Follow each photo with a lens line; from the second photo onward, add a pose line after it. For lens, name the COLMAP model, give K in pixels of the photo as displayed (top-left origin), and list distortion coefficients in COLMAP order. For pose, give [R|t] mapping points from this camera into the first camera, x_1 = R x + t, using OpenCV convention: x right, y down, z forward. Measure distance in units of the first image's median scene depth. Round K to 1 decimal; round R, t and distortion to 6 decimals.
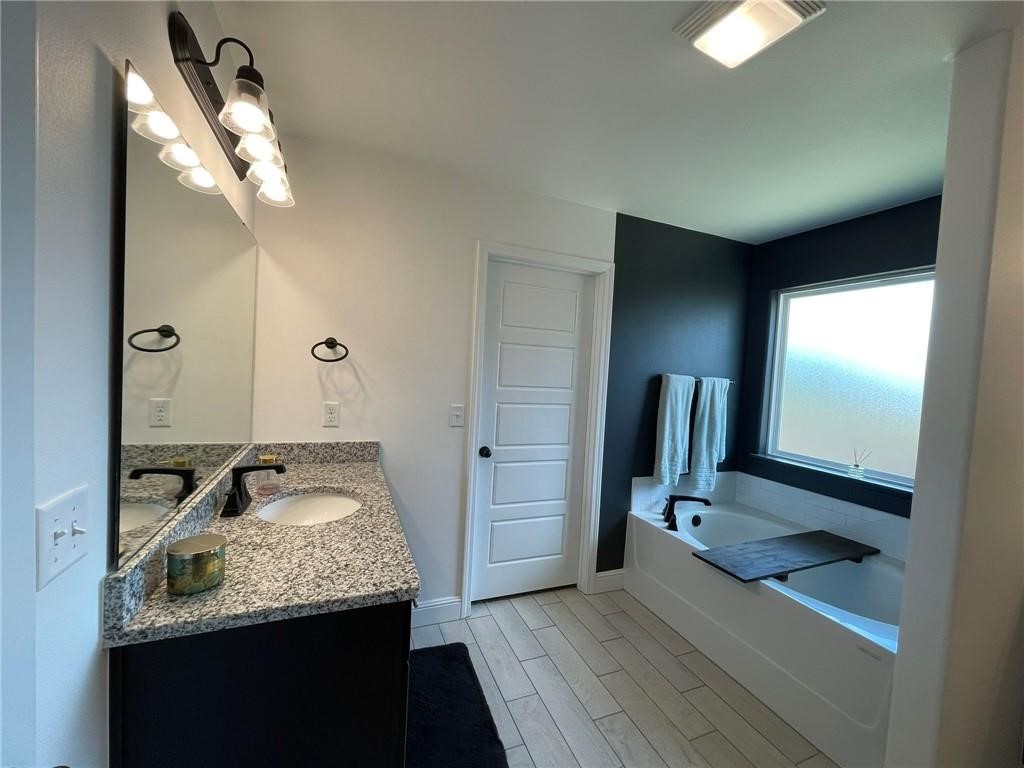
lens RADIAL K [[412.2, 0, 511.6], [0, 412.2, 385.6], [0, 0, 1]] dist [0.000083, -0.000425]
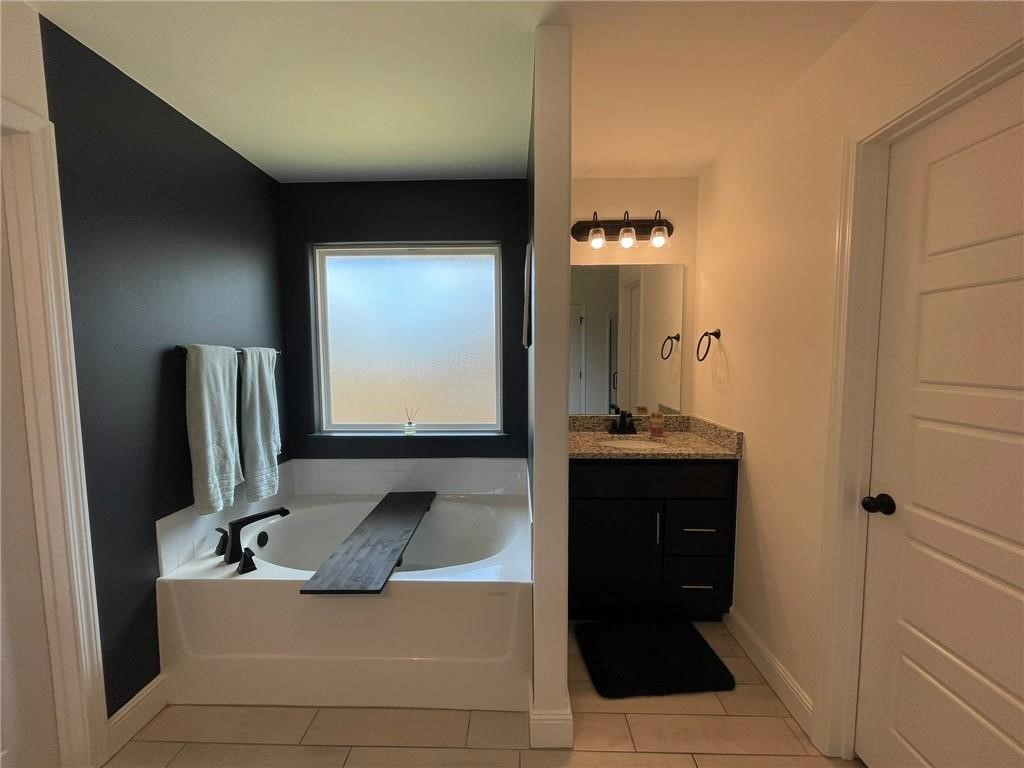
lens RADIAL K [[412.2, 0, 509.1], [0, 412.2, 386.2], [0, 0, 1]] dist [0.000083, -0.000425]
pose [[0.406303, -0.127837, 0.904752, -0.013367], [0.065356, 0.991695, 0.110772, -0.002664], [-0.911398, 0.014124, 0.411283, 0.288705]]
